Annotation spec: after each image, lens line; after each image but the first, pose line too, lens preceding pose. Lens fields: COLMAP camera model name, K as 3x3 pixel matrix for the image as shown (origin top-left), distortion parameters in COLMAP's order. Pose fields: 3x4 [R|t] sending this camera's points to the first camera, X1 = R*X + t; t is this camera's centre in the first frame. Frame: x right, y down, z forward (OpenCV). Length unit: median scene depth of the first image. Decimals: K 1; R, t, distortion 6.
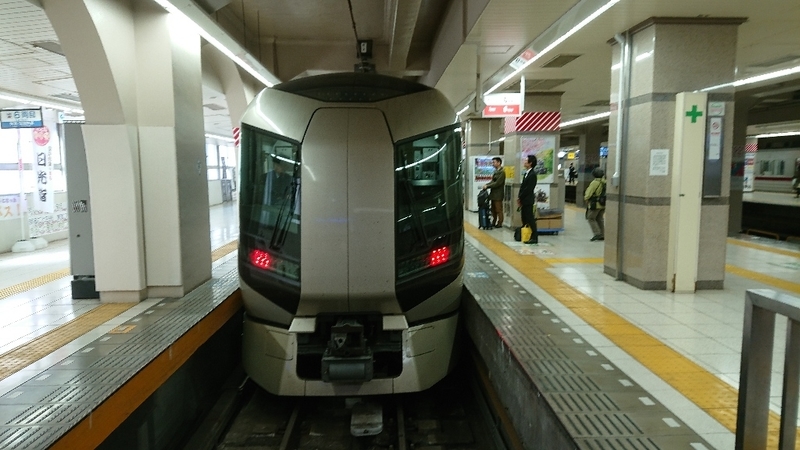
lens RADIAL K [[543.8, 0, 404.3], [0, 543.8, 225.5], [0, 0, 1]] dist [0.182532, -0.252740]
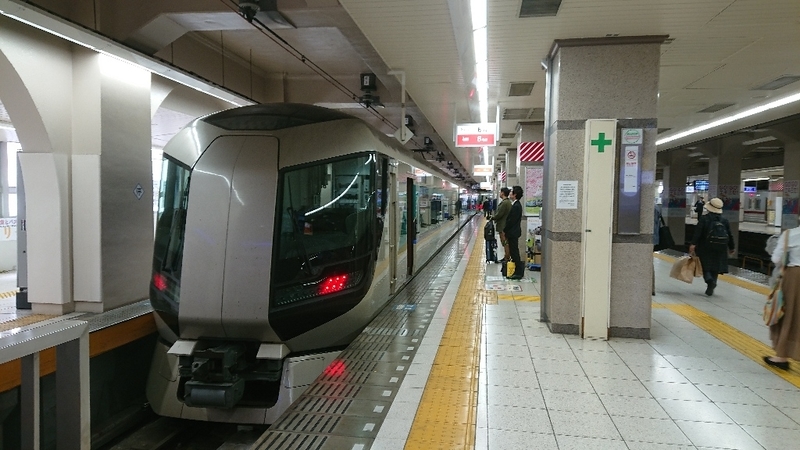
lens RADIAL K [[543.8, 0, 404.3], [0, 543.8, 225.5], [0, 0, 1]] dist [0.182532, -0.252740]
pose [[0.979146, 0.026056, -0.201479, 0.384037], [-0.037487, 0.997884, -0.053128, -0.003371], [0.199669, 0.059573, 0.978051, 0.056818]]
